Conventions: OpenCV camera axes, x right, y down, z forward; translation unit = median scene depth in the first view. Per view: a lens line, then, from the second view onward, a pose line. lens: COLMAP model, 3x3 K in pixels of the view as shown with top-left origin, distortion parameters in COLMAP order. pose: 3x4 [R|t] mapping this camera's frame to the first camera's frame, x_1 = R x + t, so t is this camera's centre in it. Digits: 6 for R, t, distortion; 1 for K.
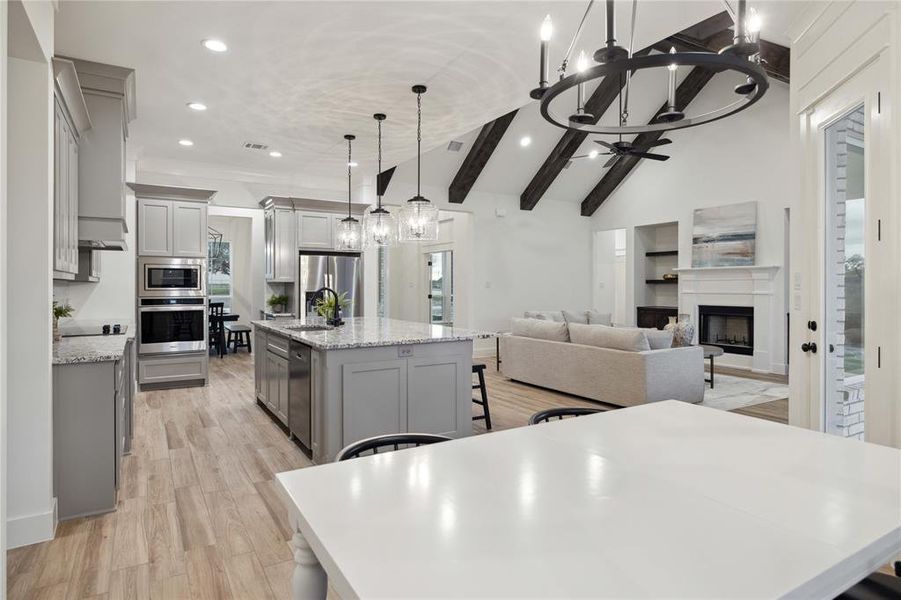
lens RADIAL K [[505.9, 0, 444.5], [0, 505.9, 286.5], [0, 0, 1]] dist [0.000726, 0.000322]
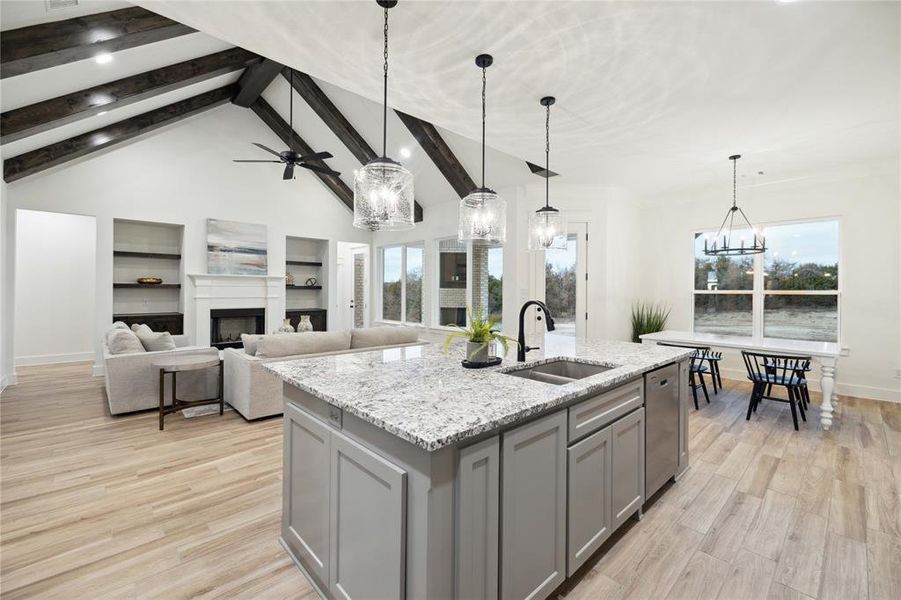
lens RADIAL K [[381.6, 0, 444.6], [0, 381.6, 290.1], [0, 0, 1]] dist [0.002778, -0.000056]
pose [[-0.208571, 0.000064, 0.978007, -0.423447], [-0.005764, 0.999983, -0.001295, -0.005657], [-0.977990, -0.005908, -0.208567, 0.763356]]
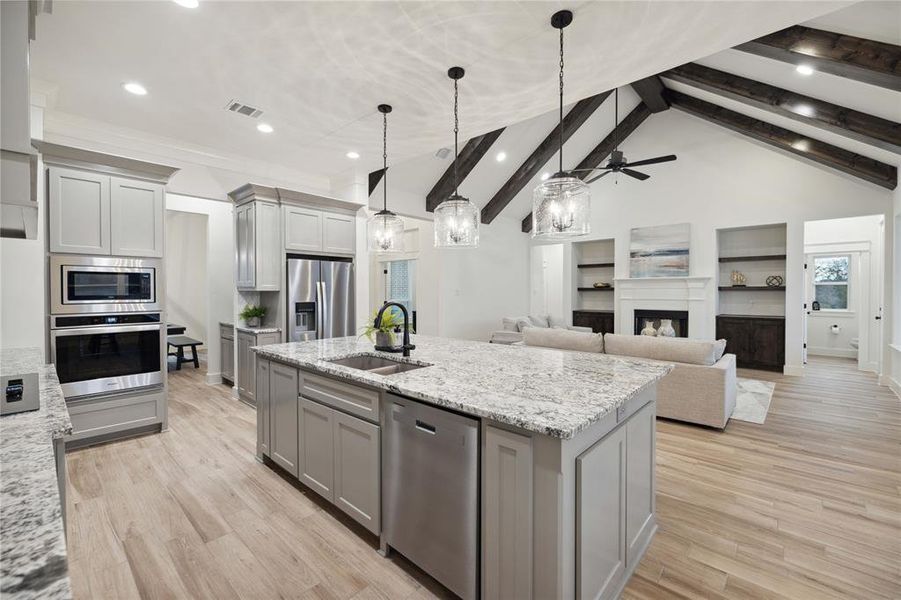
lens RADIAL K [[378.5, 0, 442.4], [0, 378.5, 294.9], [0, 0, 1]] dist [-0.000290, -0.000063]
pose [[0.959658, -0.004379, 0.281137, -0.200662], [0.001210, 0.999934, 0.011445, -0.008487], [-0.281168, -0.010643, 0.959600, 0.303259]]
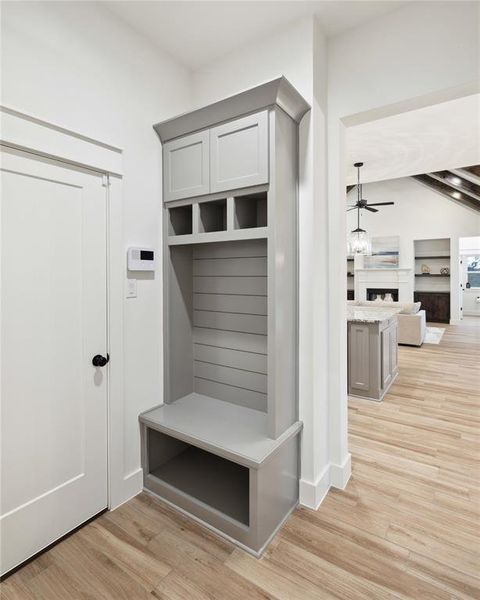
lens RADIAL K [[321.8, 0, 241.3], [0, 321.8, 274.8], [0, 0, 1]] dist [-0.000459, -0.000461]
pose [[0.908828, -0.002748, 0.417162, -0.475085], [0.004520, 0.999984, -0.003260, -0.013237], [-0.417146, 0.004848, 0.908826, 0.110202]]
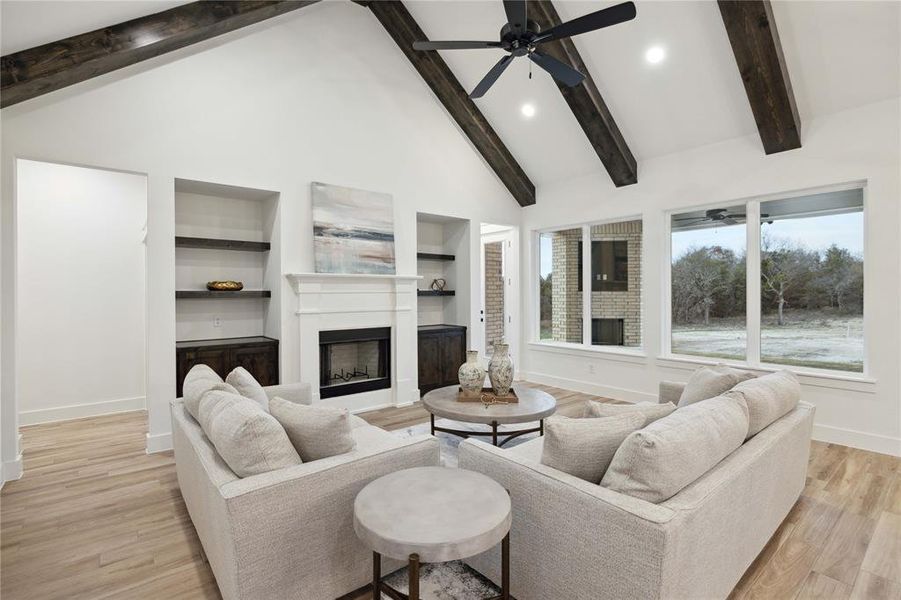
lens RADIAL K [[422.2, 0, 448.1], [0, 422.2, 296.1], [0, 0, 1]] dist [-0.002018, -0.000147]
pose [[-0.140103, -0.004041, 0.990129, -0.060983], [0.006627, 0.999965, 0.005019, -0.010636], [-0.990115, 0.007265, -0.140072, 1.011170]]
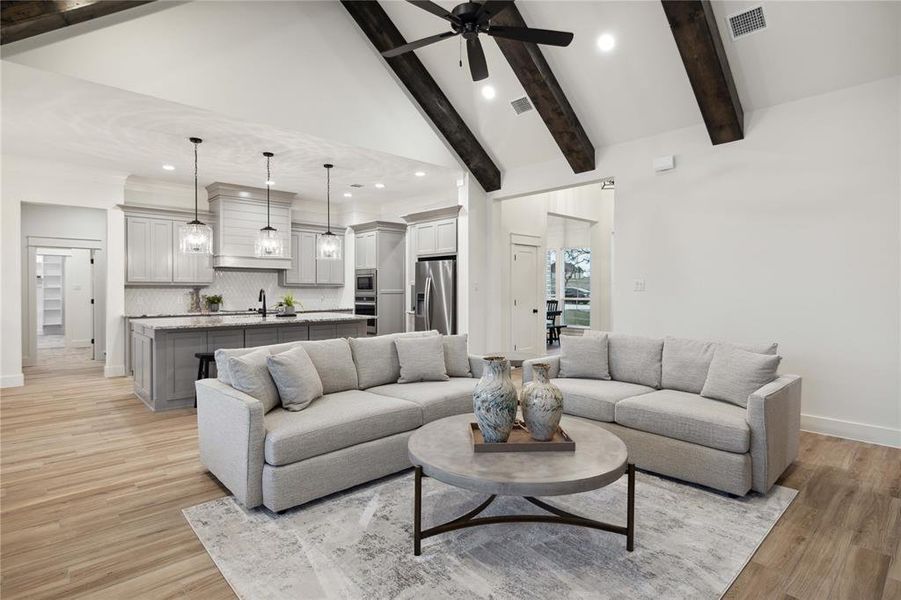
lens RADIAL K [[464.5, 0, 445.3], [0, 464.5, 295.7], [0, 0, 1]] dist [0.001377, 0.000515]
pose [[0.203298, 0.012900, -0.979032, 0.724813], [-0.002277, 0.999917, 0.012703, 0.001688], [0.979114, -0.000353, 0.203311, 0.784369]]
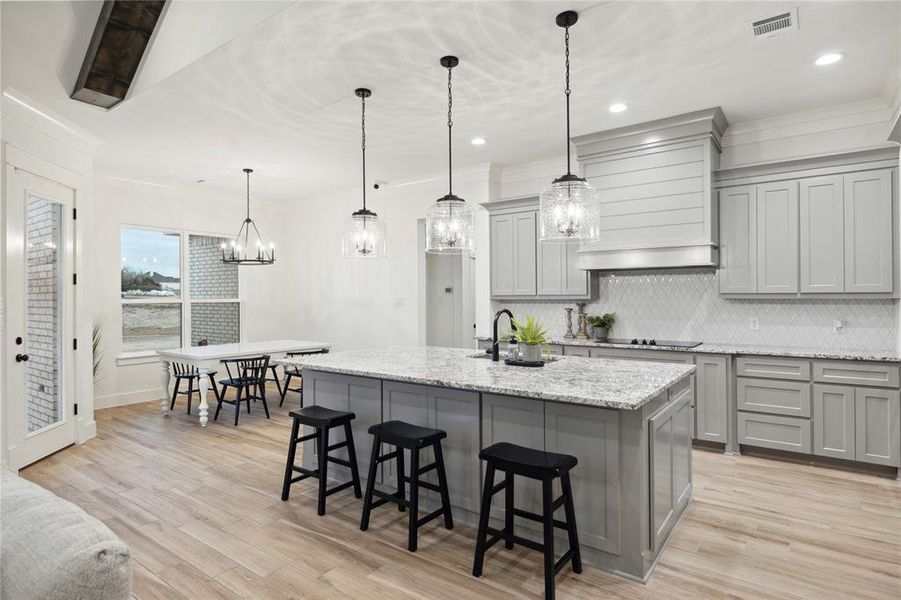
lens RADIAL K [[489.0, 0, 441.8], [0, 489.0, 295.4], [0, 0, 1]] dist [-0.003735, 0.000077]
pose [[-0.922399, 0.004205, -0.386216, 0.090912], [0.005633, 0.999981, -0.002565, -0.011376], [0.386197, -0.004542, -0.922405, 1.050321]]
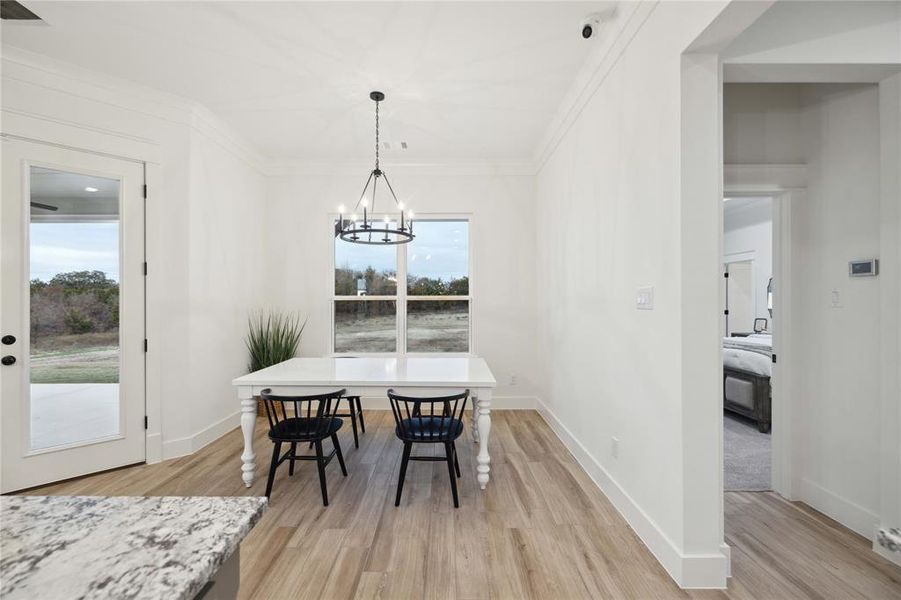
lens RADIAL K [[386.7, 0, 450.5], [0, 386.7, 300.0], [0, 0, 1]] dist [-0.003768, -0.000390]
pose [[-0.864465, 0.001439, 0.502691, -0.200313], [0.001380, 0.999999, -0.000489, -0.002037], [-0.502691, 0.000271, -0.864466, 0.504510]]
